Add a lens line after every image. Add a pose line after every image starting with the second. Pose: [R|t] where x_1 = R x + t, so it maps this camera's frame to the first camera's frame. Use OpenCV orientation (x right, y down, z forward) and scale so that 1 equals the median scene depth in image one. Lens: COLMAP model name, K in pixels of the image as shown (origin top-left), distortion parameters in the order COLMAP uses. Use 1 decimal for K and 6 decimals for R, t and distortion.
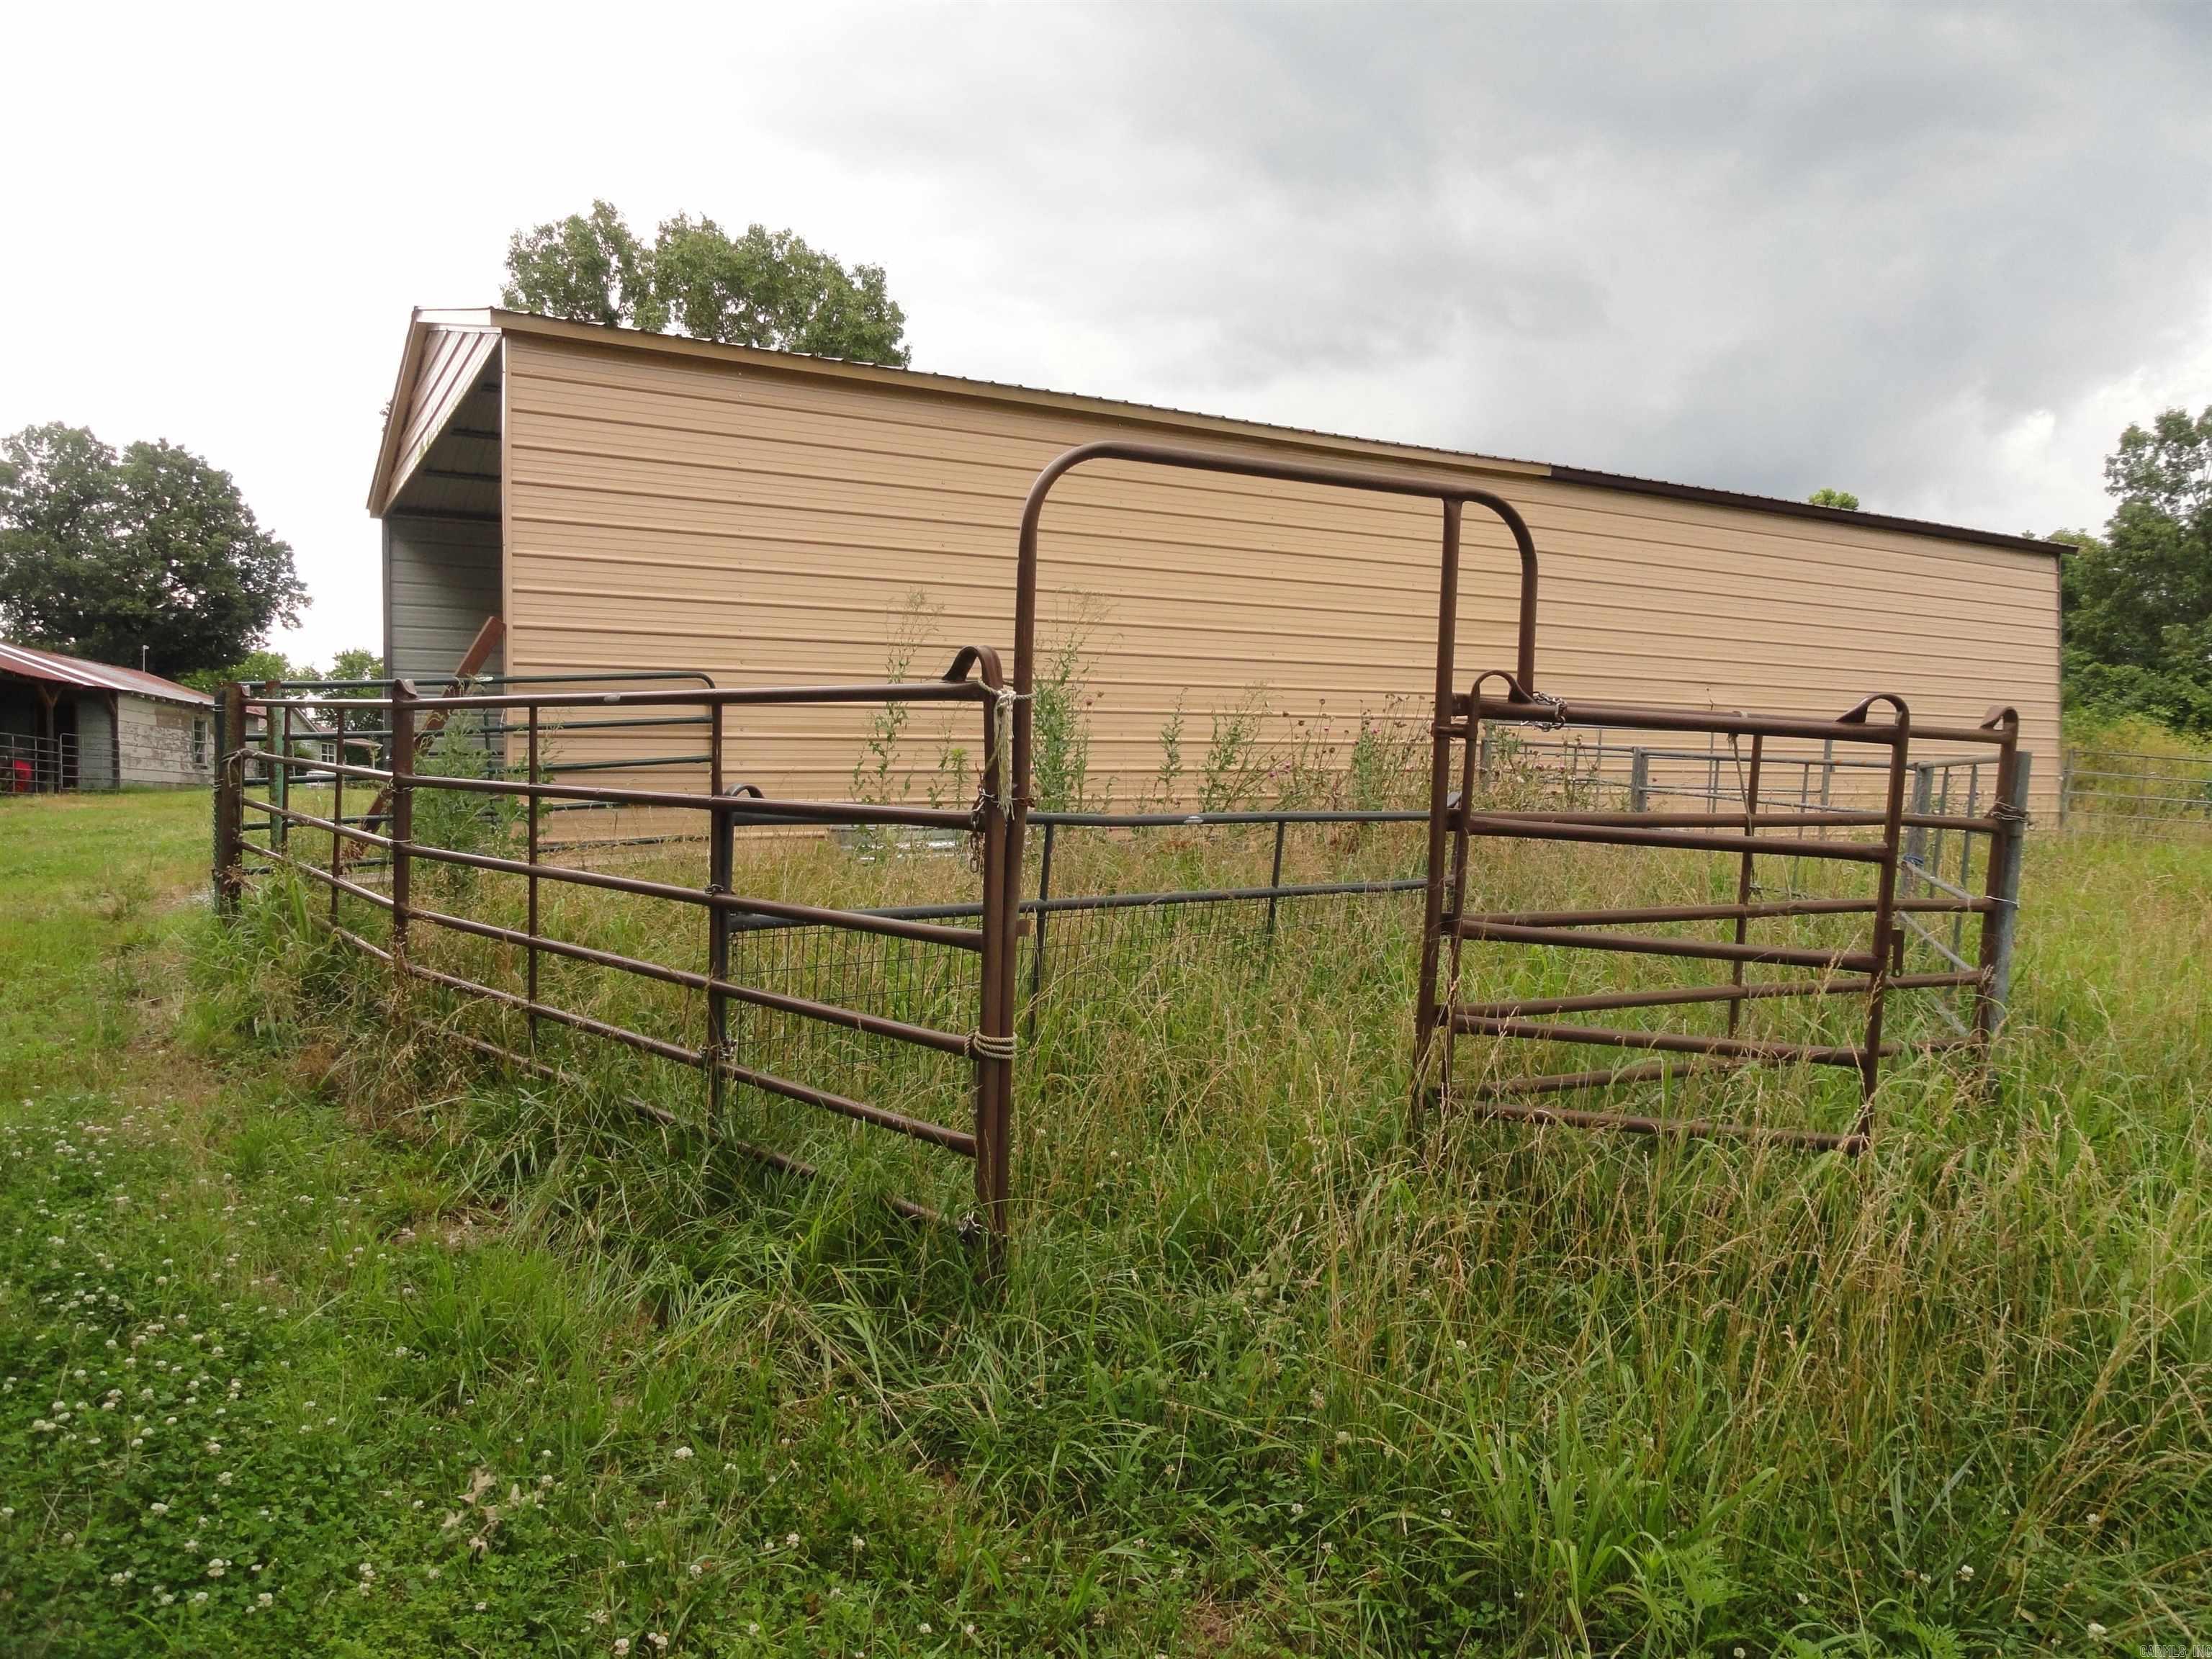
lens RADIAL K [[1555.0, 0, 1106.0], [0, 1555.0, 829.5], [0, 0, 1]] dist [-0.000979, 0.007333]
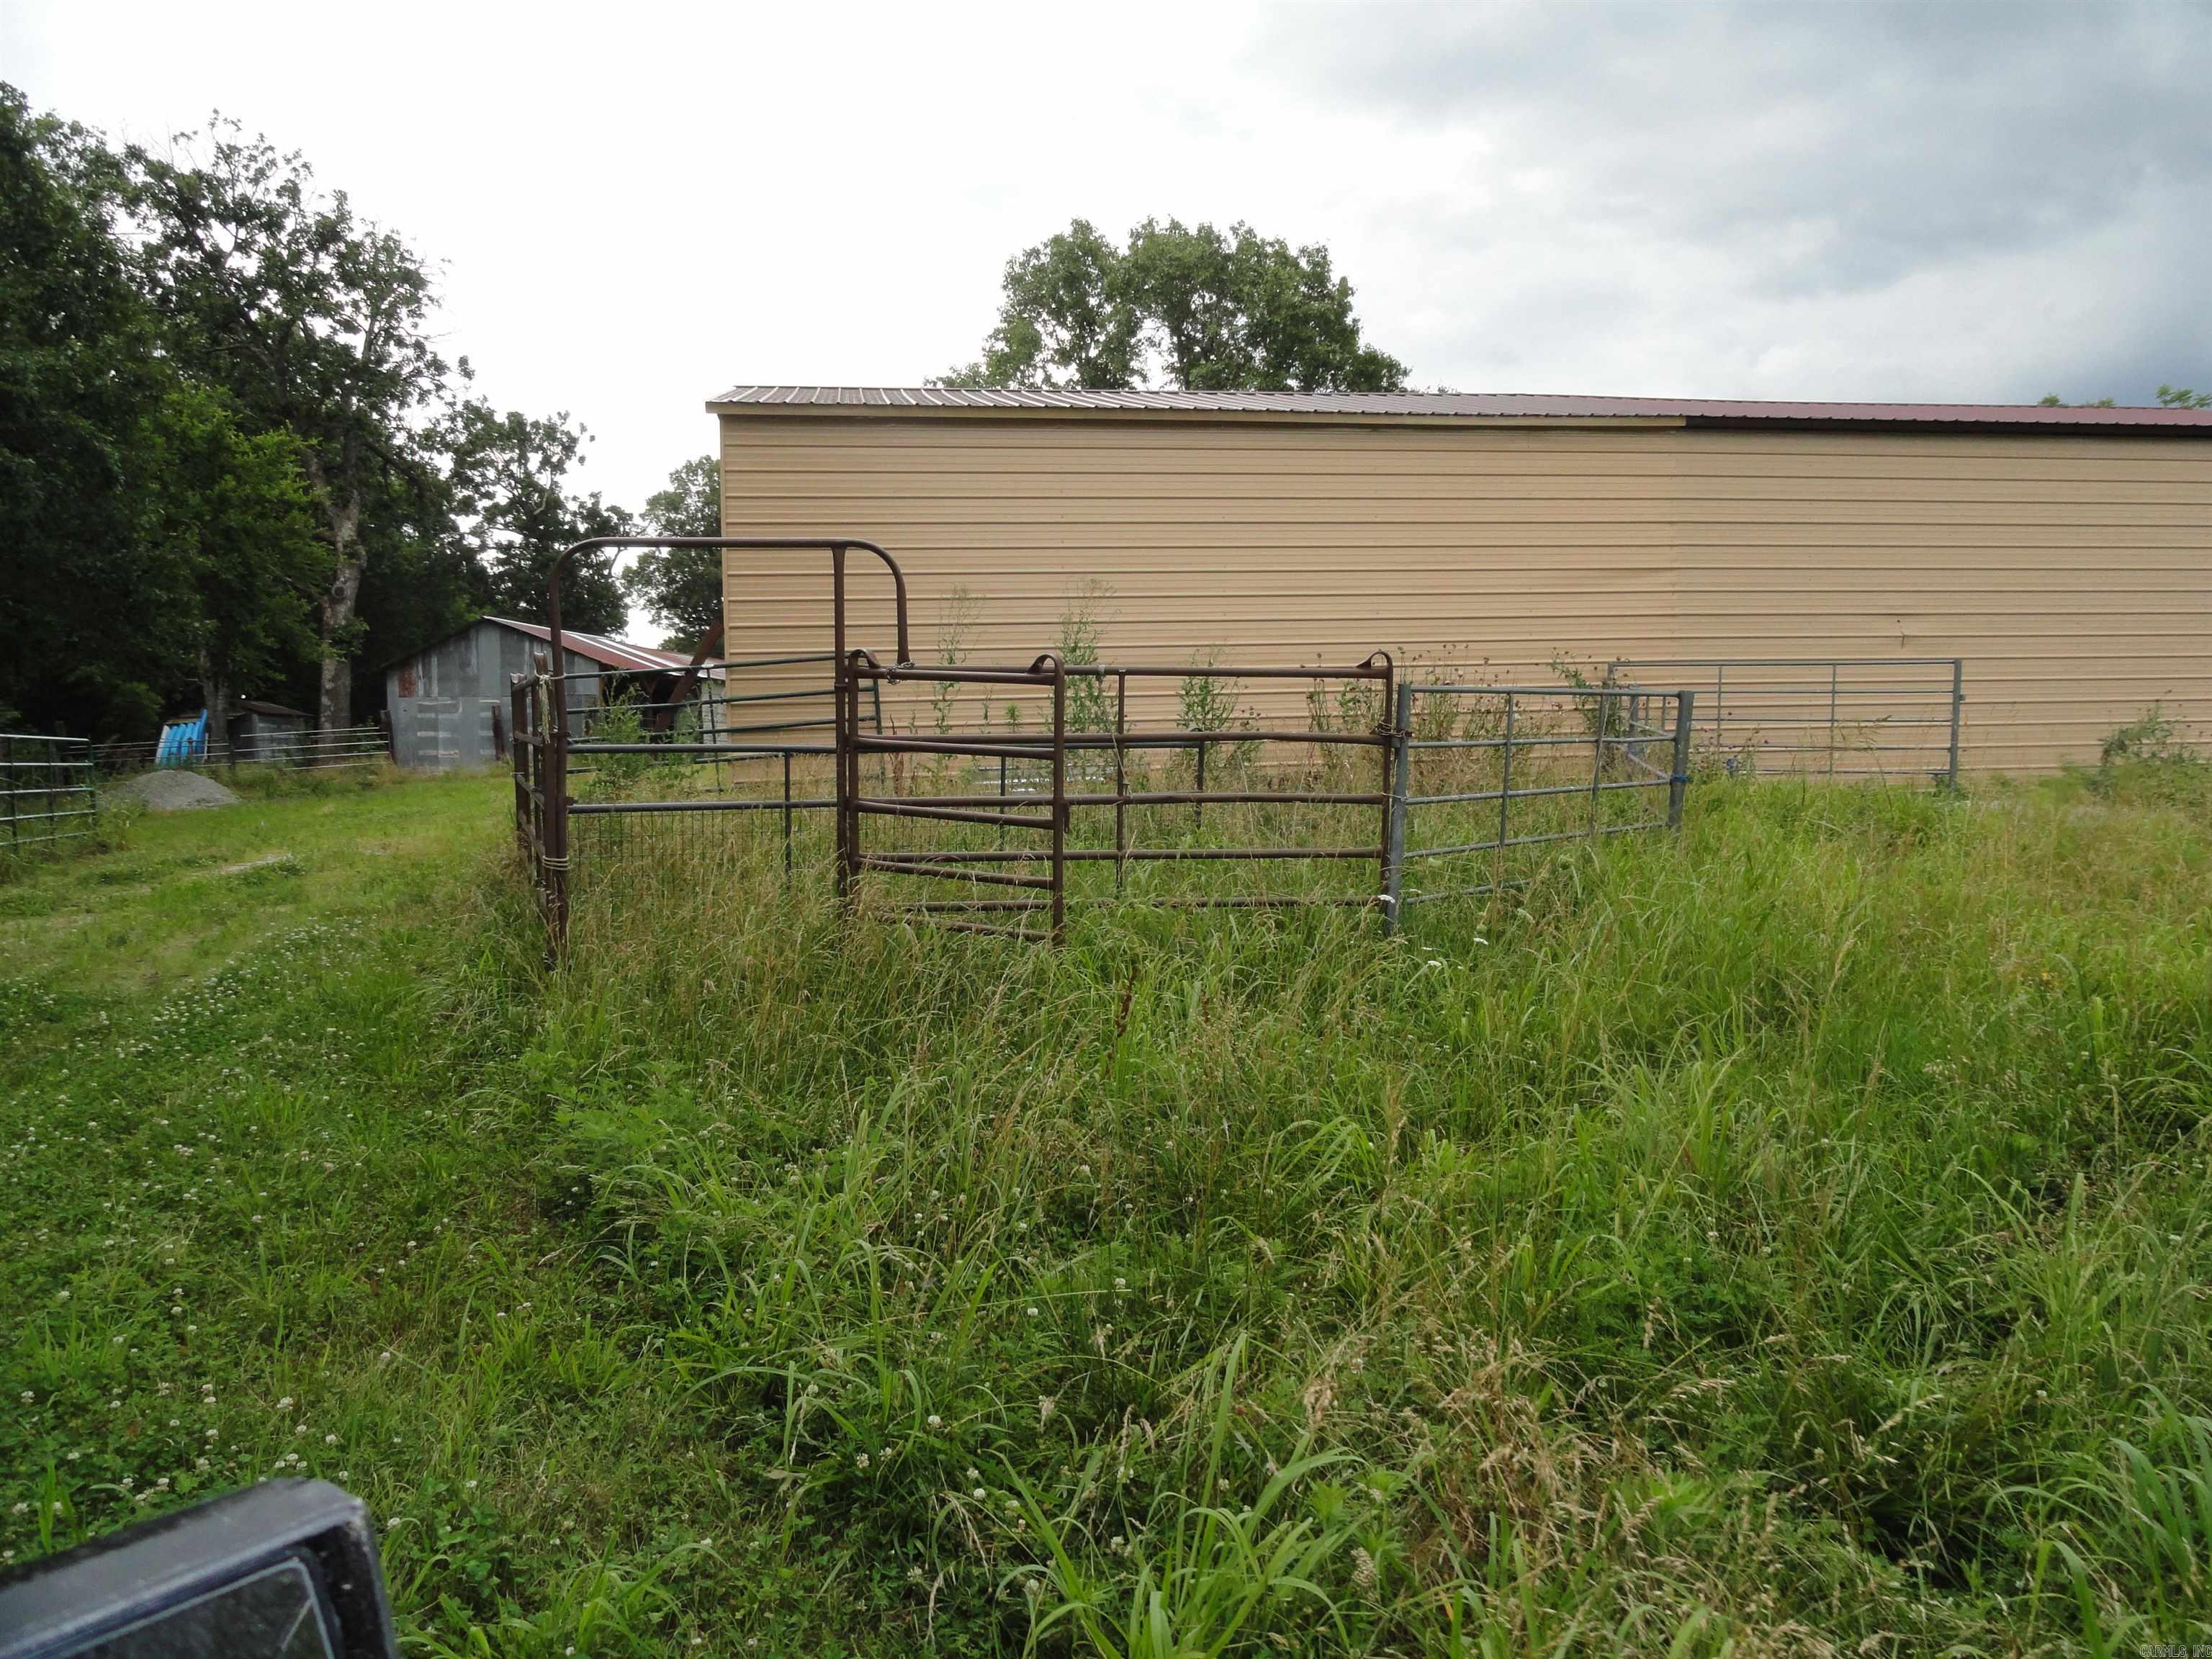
lens RADIAL K [[1555.0, 0, 1106.0], [0, 1555.0, 829.5], [0, 0, 1]] dist [-0.000979, 0.007333]
pose [[0.932931, -0.003556, -0.360036, 0.093667], [0.013238, 0.999614, 0.024429, 0.004578], [0.359811, -0.027556, 0.932618, -0.040296]]
